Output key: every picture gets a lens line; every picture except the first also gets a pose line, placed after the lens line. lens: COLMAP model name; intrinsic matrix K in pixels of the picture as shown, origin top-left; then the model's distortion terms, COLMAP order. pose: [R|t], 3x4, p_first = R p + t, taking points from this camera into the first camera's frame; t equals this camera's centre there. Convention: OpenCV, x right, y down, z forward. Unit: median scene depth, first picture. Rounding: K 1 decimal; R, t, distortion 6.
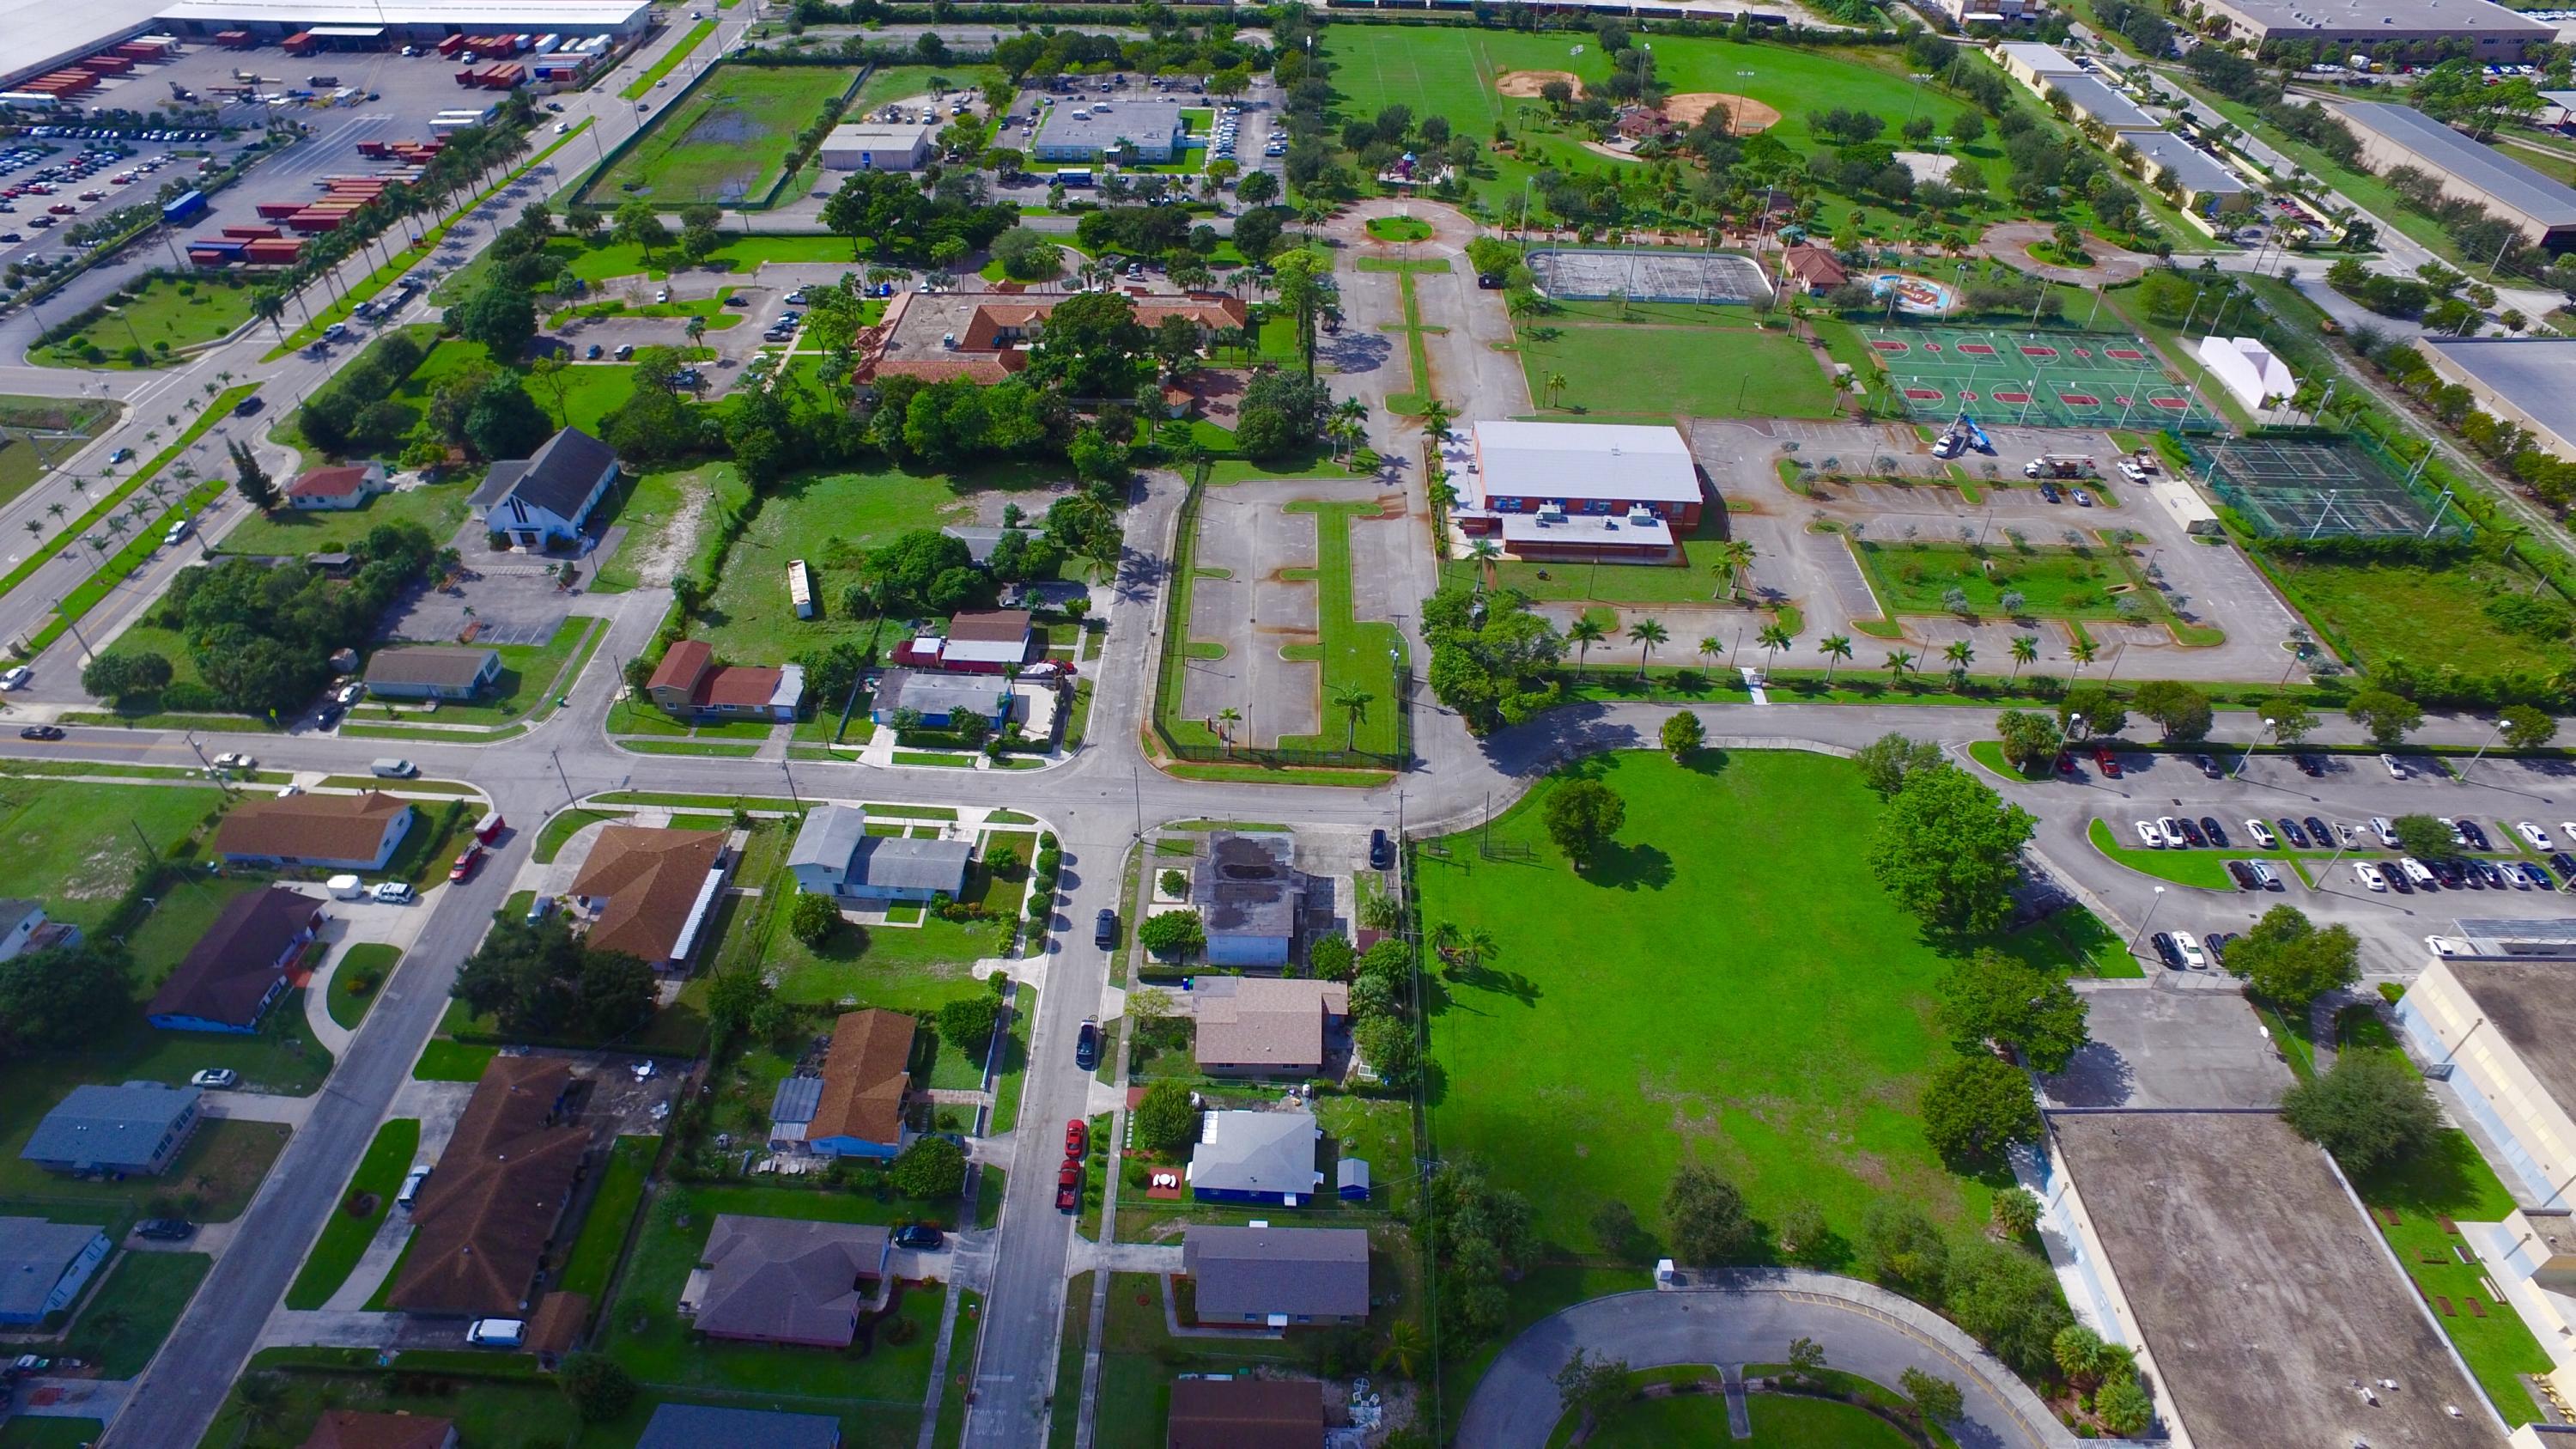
lens RADIAL K [[1498.9, 0, 1284.1], [0, 1498.9, 726.4], [0, 0, 1]] dist [-0.119834, 0.087540]
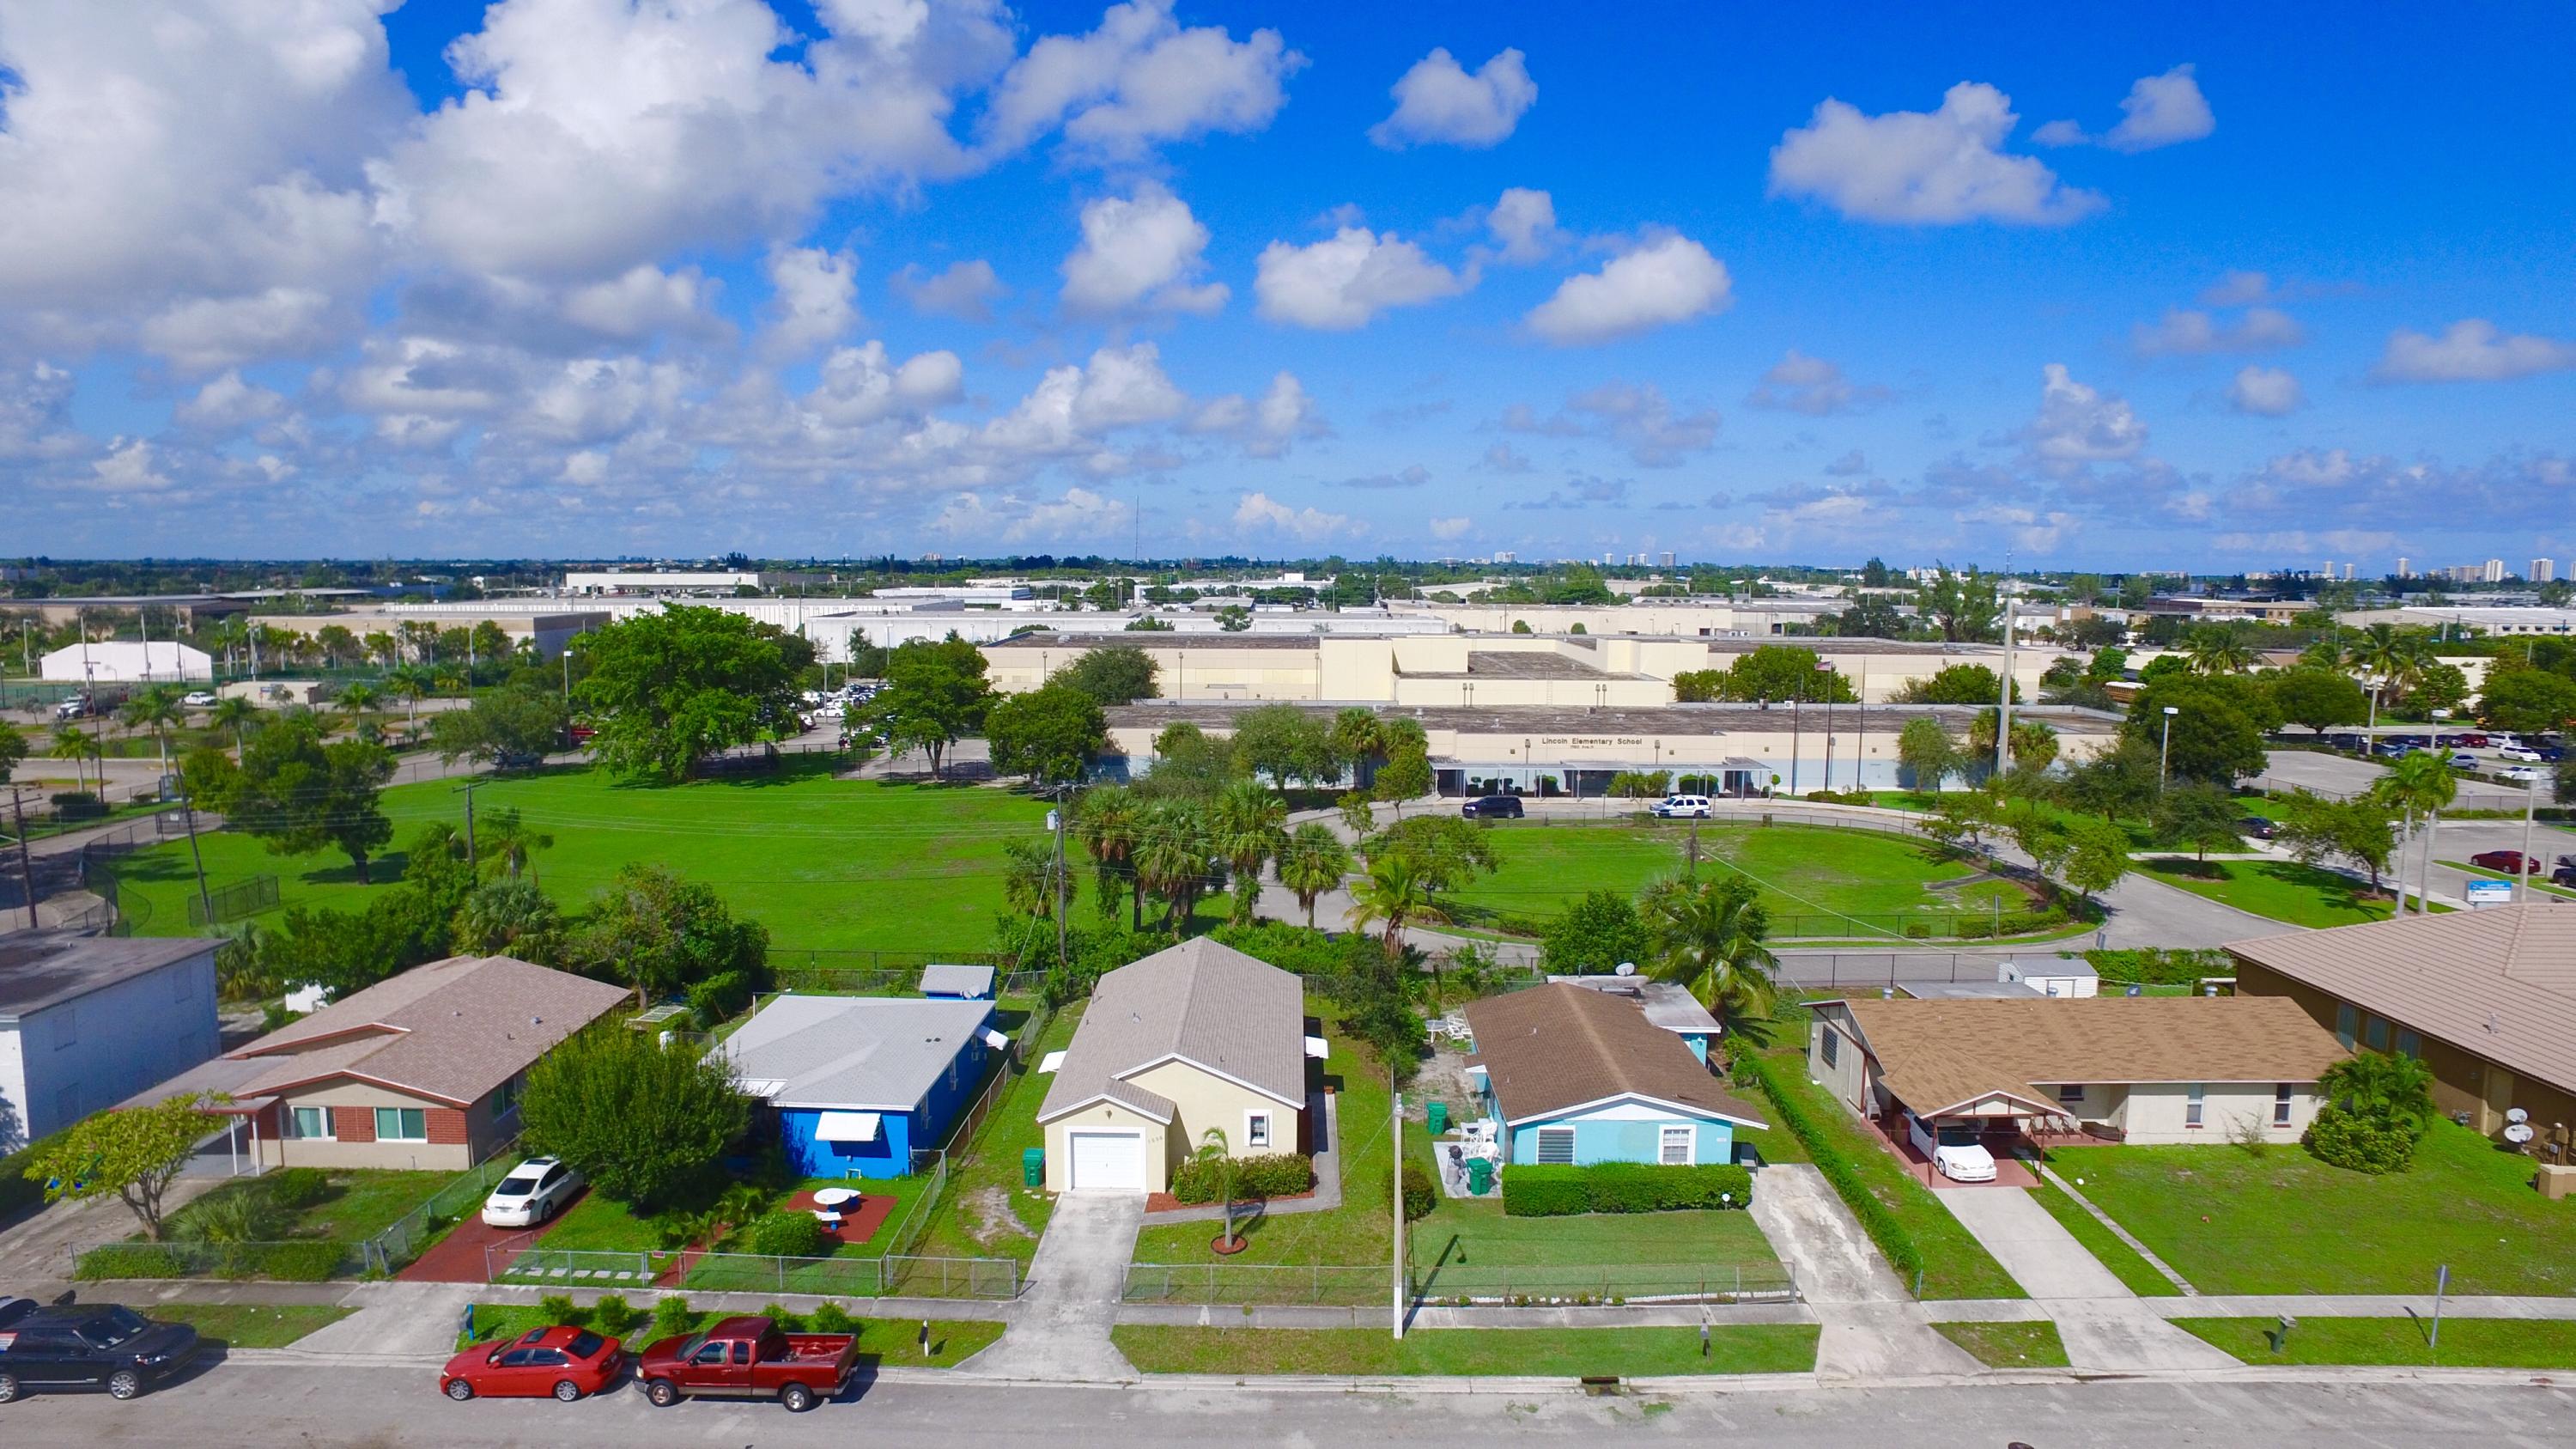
lens RADIAL K [[1498.9, 0, 1284.1], [0, 1498.9, 726.4], [0, 0, 1]] dist [-0.119834, 0.087540]
pose [[-0.012059, -0.124723, 0.992118, -0.314531], [0.637781, 0.763205, 0.103698, 0.210810], [-0.770124, 0.634004, 0.070342, 0.686420]]
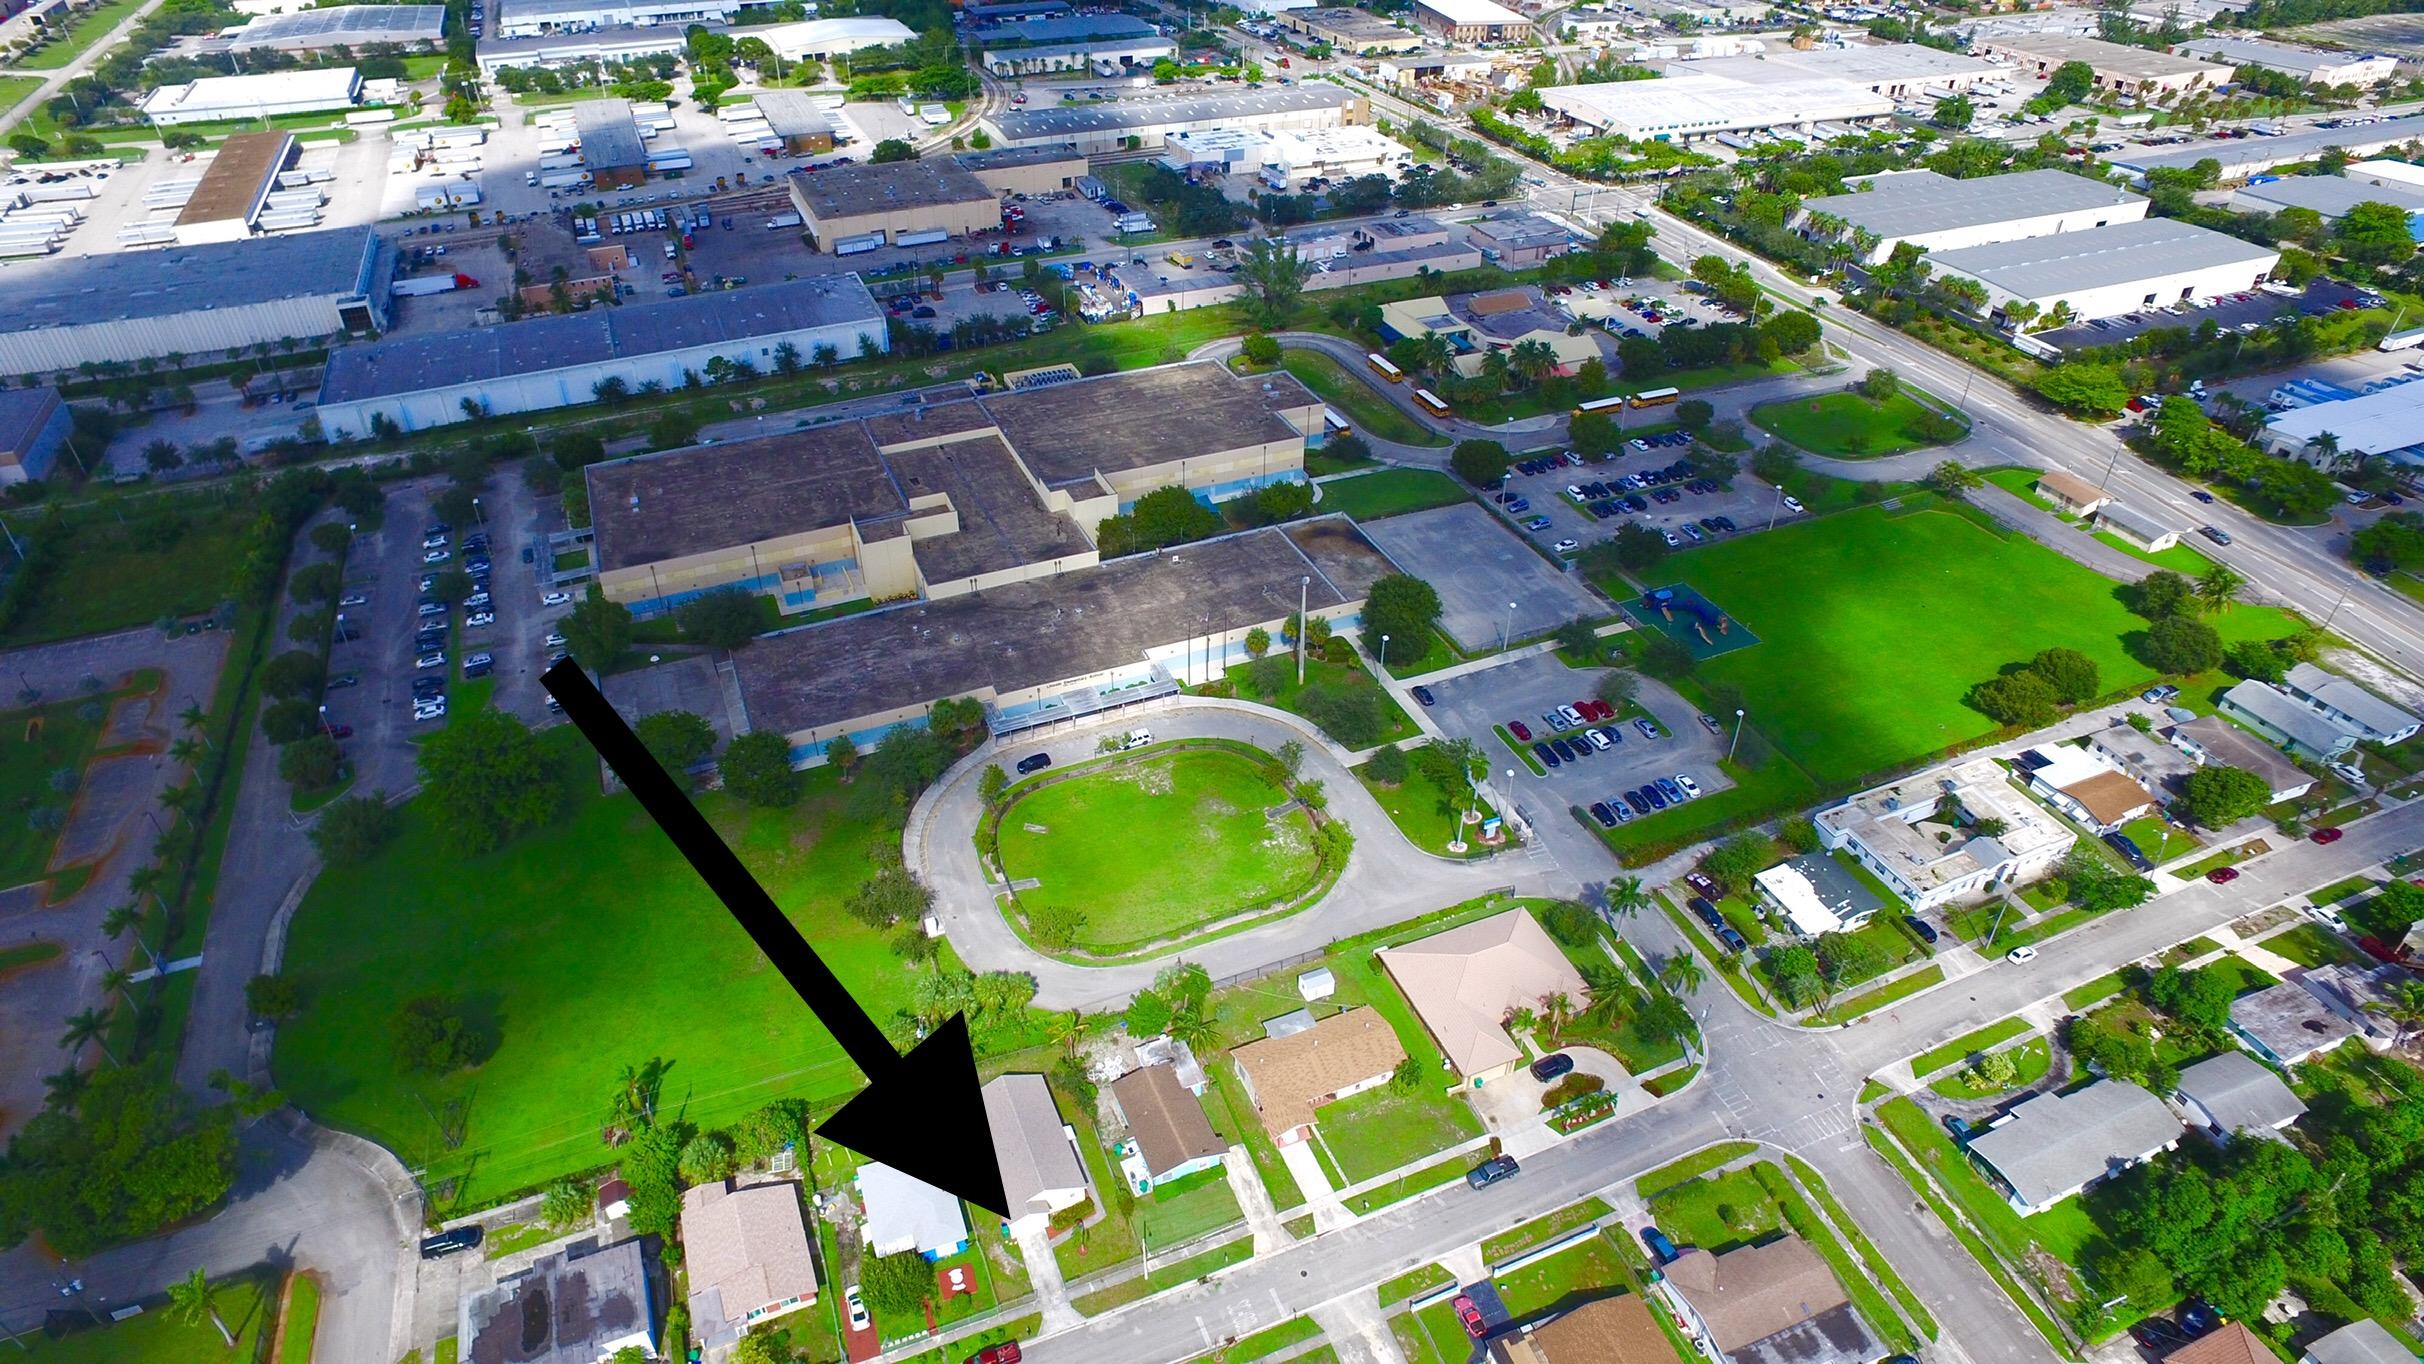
lens RADIAL K [[1410.3, 0, 1208.4], [0, 1410.3, 683.8], [0, 0, 1]] dist [-0.119834, 0.087540]
pose [[-0.399514, -0.544661, 0.737382, -0.502549], [0.581379, 0.471381, 0.663173, -0.326310], [-0.708793, 0.693645, 0.128331, 0.397170]]
